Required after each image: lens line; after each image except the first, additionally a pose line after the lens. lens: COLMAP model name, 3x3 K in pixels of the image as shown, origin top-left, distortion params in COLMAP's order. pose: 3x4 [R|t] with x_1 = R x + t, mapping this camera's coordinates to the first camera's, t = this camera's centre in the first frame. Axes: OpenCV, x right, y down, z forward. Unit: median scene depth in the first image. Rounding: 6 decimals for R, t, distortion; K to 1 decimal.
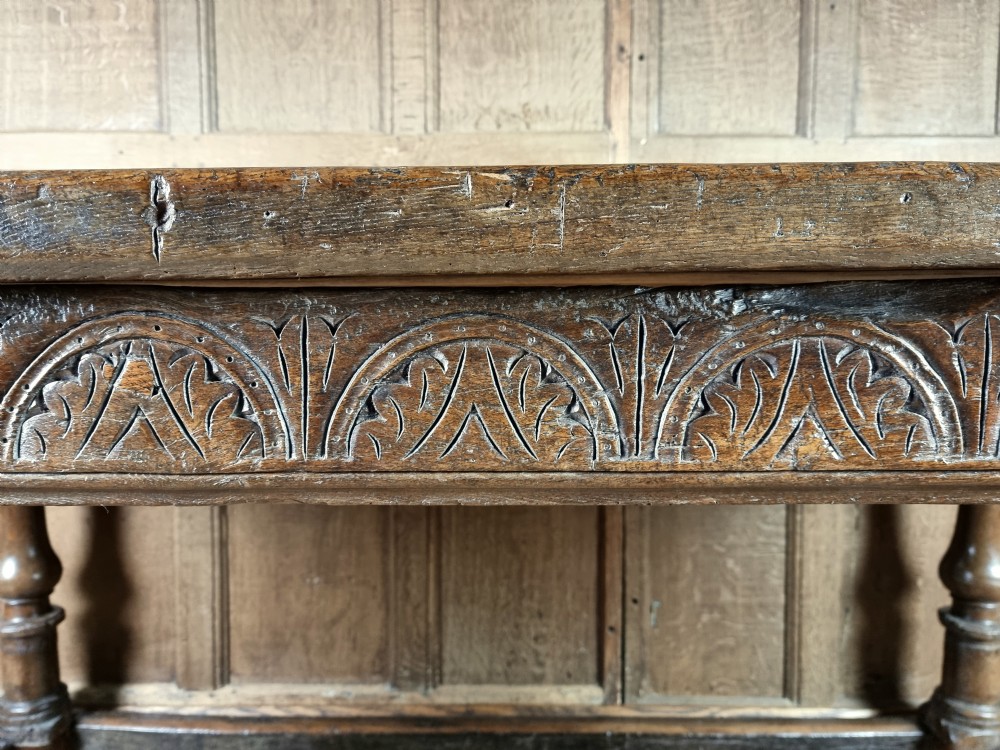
lens RADIAL K [[692.5, 0, 490.9], [0, 692.5, 378.9], [0, 0, 1]] dist [0.070268, -0.059089]
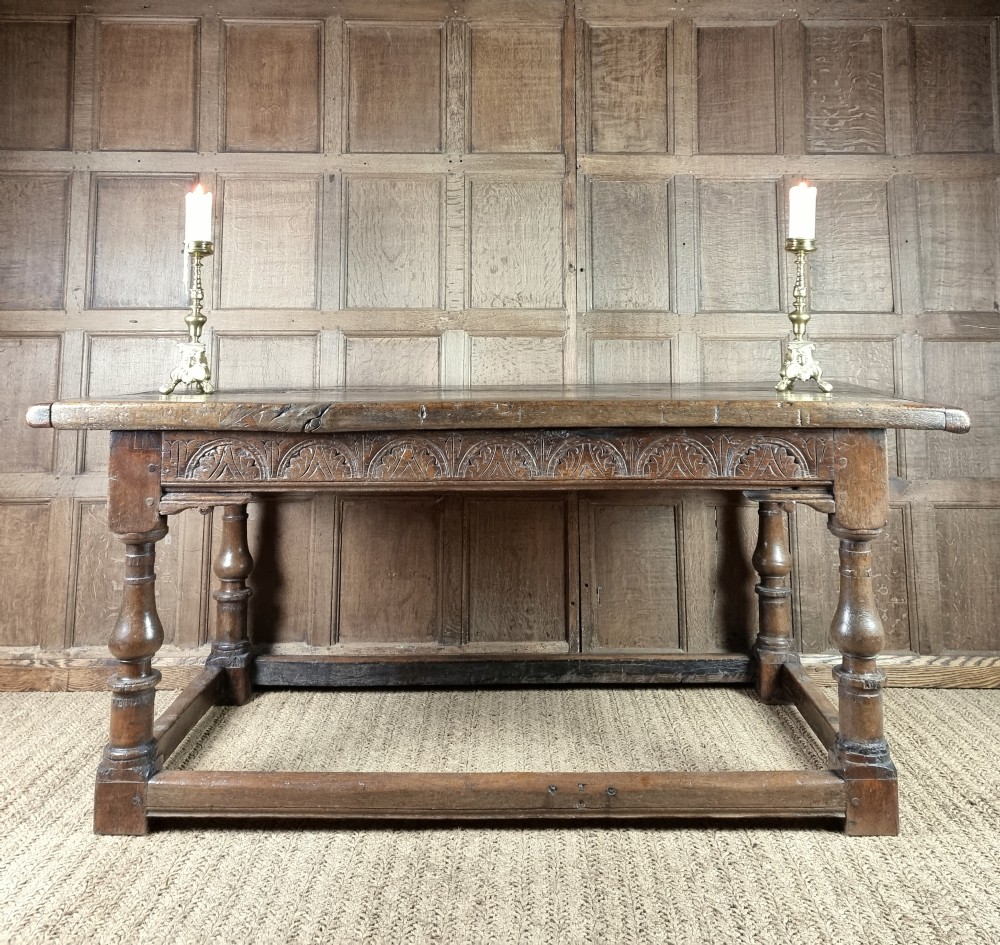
lens RADIAL K [[952.9, 0, 508.3], [0, 952.9, 270.9], [0, 0, 1]] dist [0.053674, 0.000000]
pose [[0.999876, -0.000053, 0.015724, -0.015910], [0.002728, 0.985417, -0.170133, -0.031937], [-0.015486, 0.170154, 0.985296, -1.363545]]
